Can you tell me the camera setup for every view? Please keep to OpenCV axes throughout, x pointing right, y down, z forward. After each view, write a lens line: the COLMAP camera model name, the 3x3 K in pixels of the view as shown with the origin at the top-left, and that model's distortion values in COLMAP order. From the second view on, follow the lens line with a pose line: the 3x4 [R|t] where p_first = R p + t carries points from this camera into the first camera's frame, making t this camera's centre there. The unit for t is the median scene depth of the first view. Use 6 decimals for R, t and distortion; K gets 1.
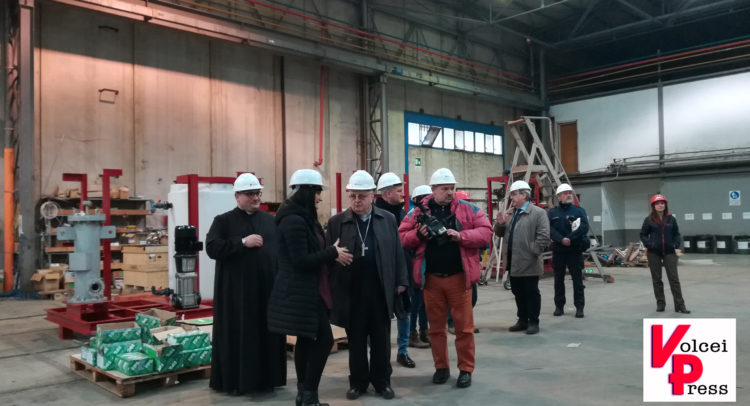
lens RADIAL K [[584.0, 0, 375.0], [0, 584.0, 203.0], [0, 0, 1]] dist [0.008077, -0.083619]
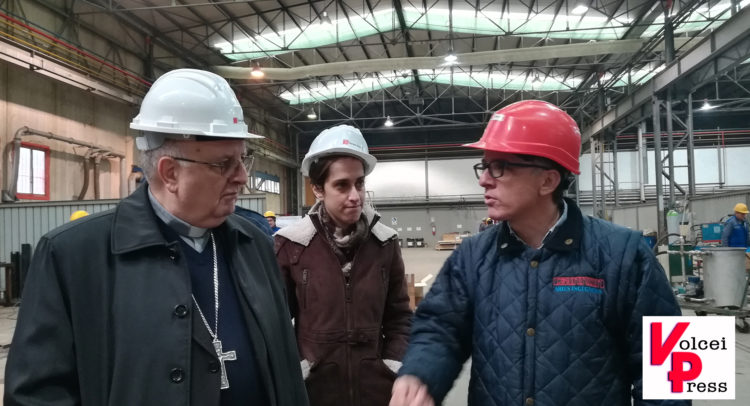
lens RADIAL K [[584.0, 0, 375.0], [0, 584.0, 203.0], [0, 0, 1]] dist [0.008077, -0.083619]
pose [[0.790727, 0.060011, 0.609220, -0.563653], [-0.054003, 0.998142, -0.028230, -0.022932], [-0.609782, -0.010578, 0.792499, -0.479357]]
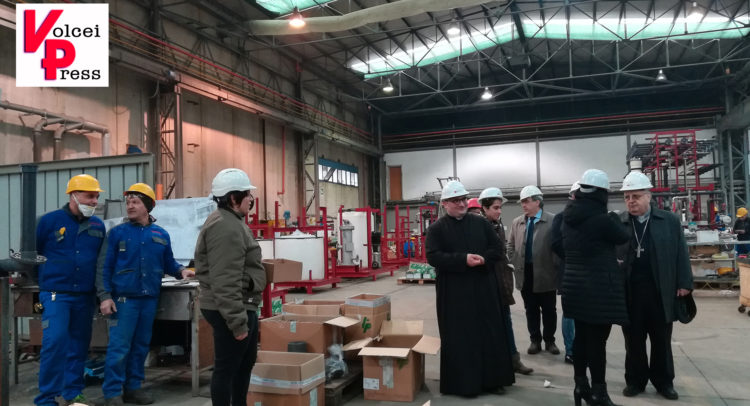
lens RADIAL K [[584.0, 0, 375.0], [0, 584.0, 203.0], [0, 0, 1]] dist [0.008077, -0.083619]
pose [[0.897826, 0.050614, 0.437432, -0.350102], [-0.047213, 0.998711, -0.018652, -0.018355], [-0.437812, -0.003906, 0.899058, -0.283547]]
